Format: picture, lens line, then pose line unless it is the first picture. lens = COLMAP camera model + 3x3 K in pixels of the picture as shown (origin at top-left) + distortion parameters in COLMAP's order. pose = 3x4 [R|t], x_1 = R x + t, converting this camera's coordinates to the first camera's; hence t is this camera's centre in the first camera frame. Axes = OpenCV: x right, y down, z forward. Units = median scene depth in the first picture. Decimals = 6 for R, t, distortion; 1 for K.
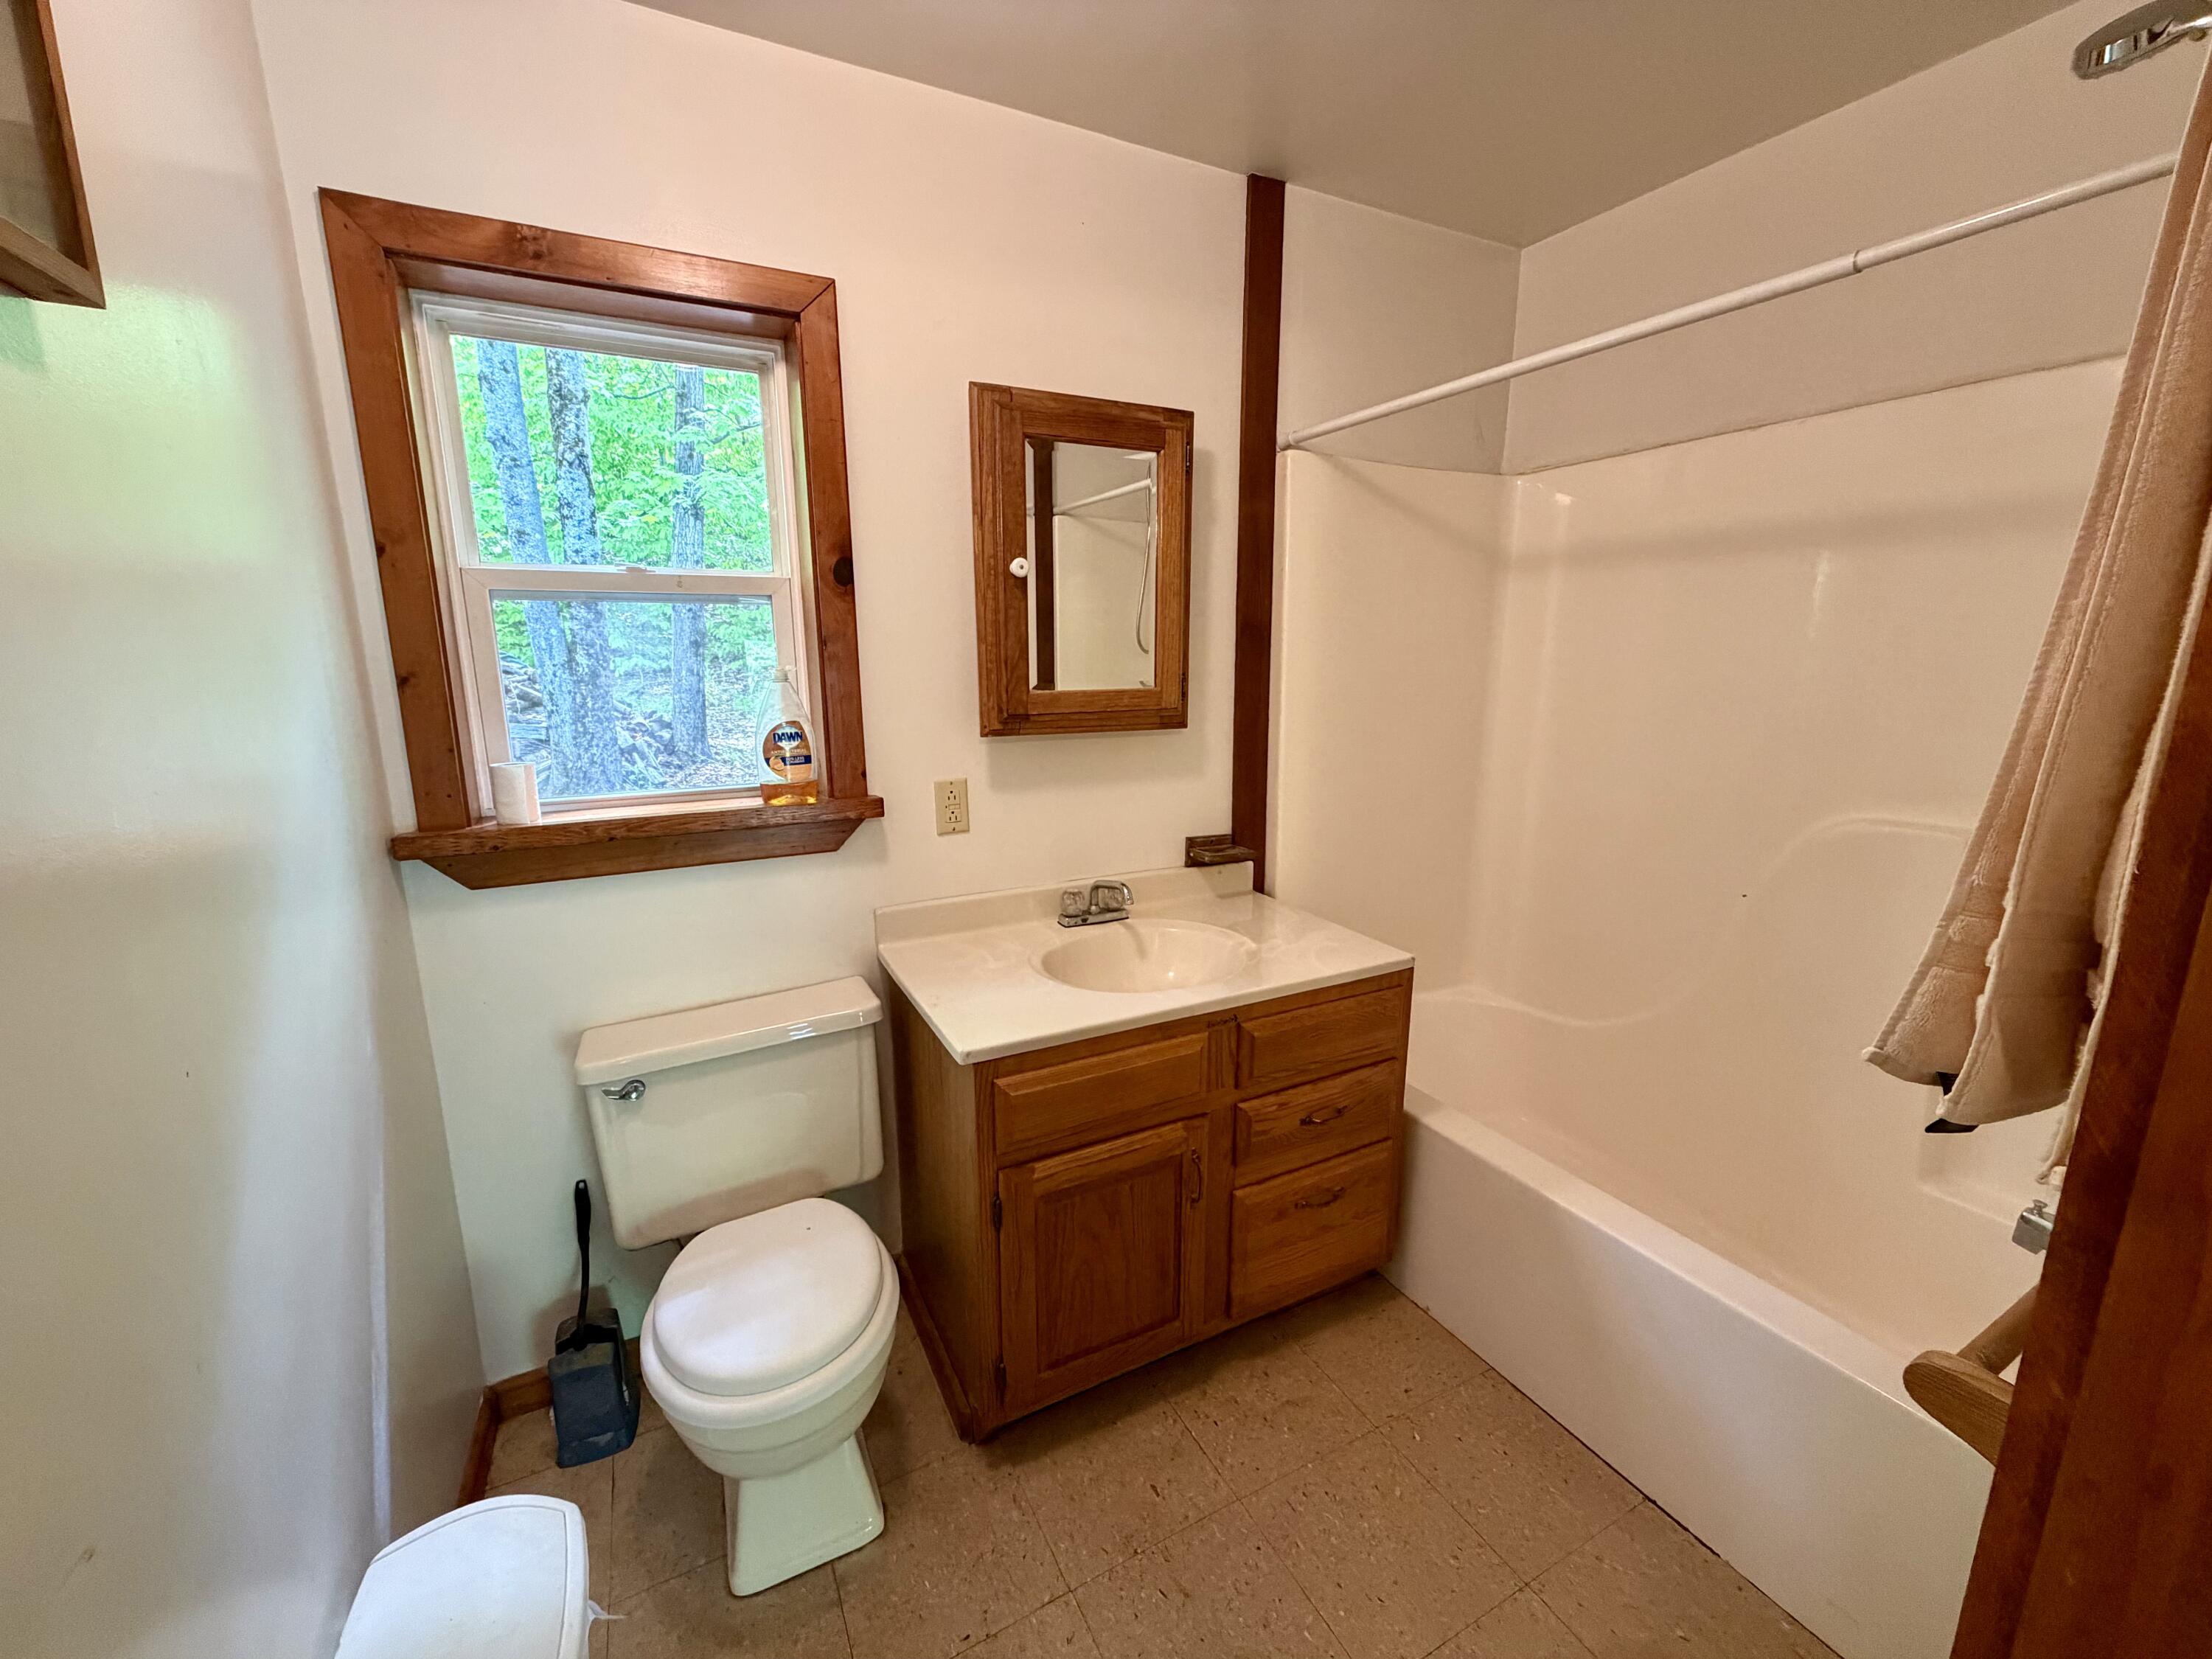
lens RADIAL K [[891.9, 0, 1115.0], [0, 891.9, 826.3], [0, 0, 1]] dist [0.022465, -0.000158]
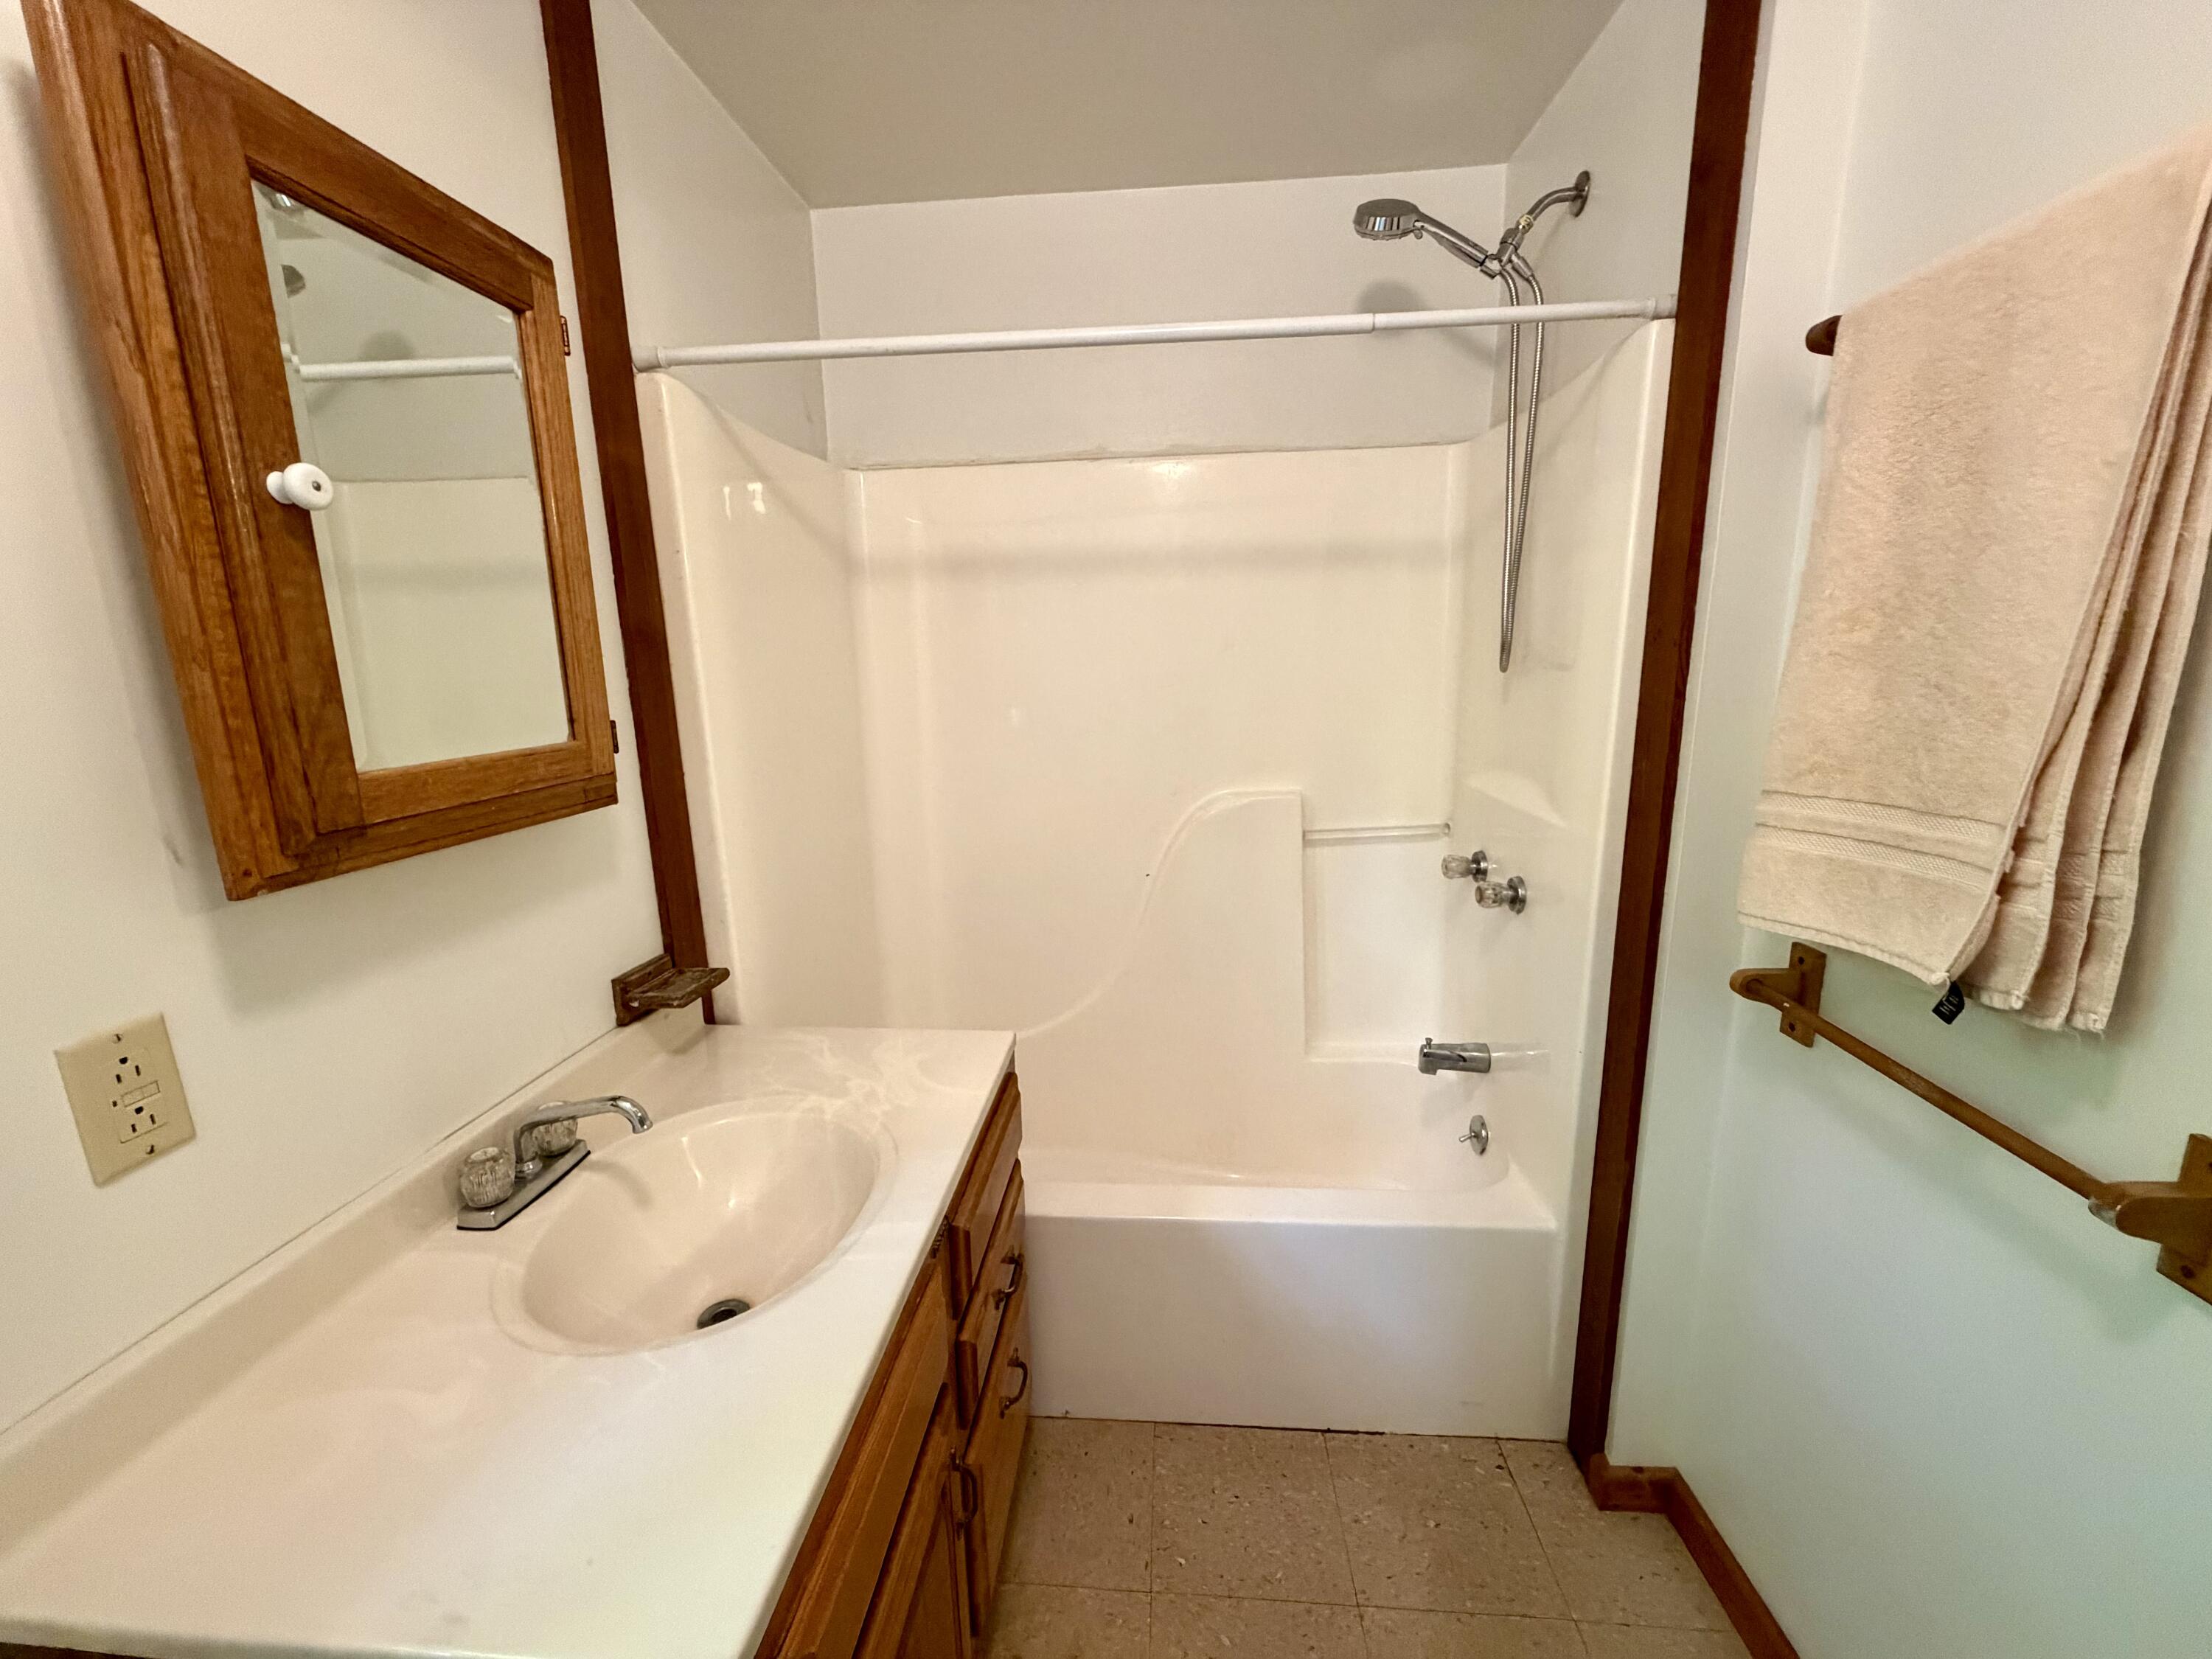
lens RADIAL K [[881.3, 0, 1100.7], [0, 881.3, 827.1], [0, 0, 1]] dist [0.000391, -0.000268]
pose [[0.548566, -0.173806, 0.817843, -0.236225], [0.191699, 0.978244, 0.079312, -0.082913], [-0.813835, 0.113271, 0.569949, 0.419055]]
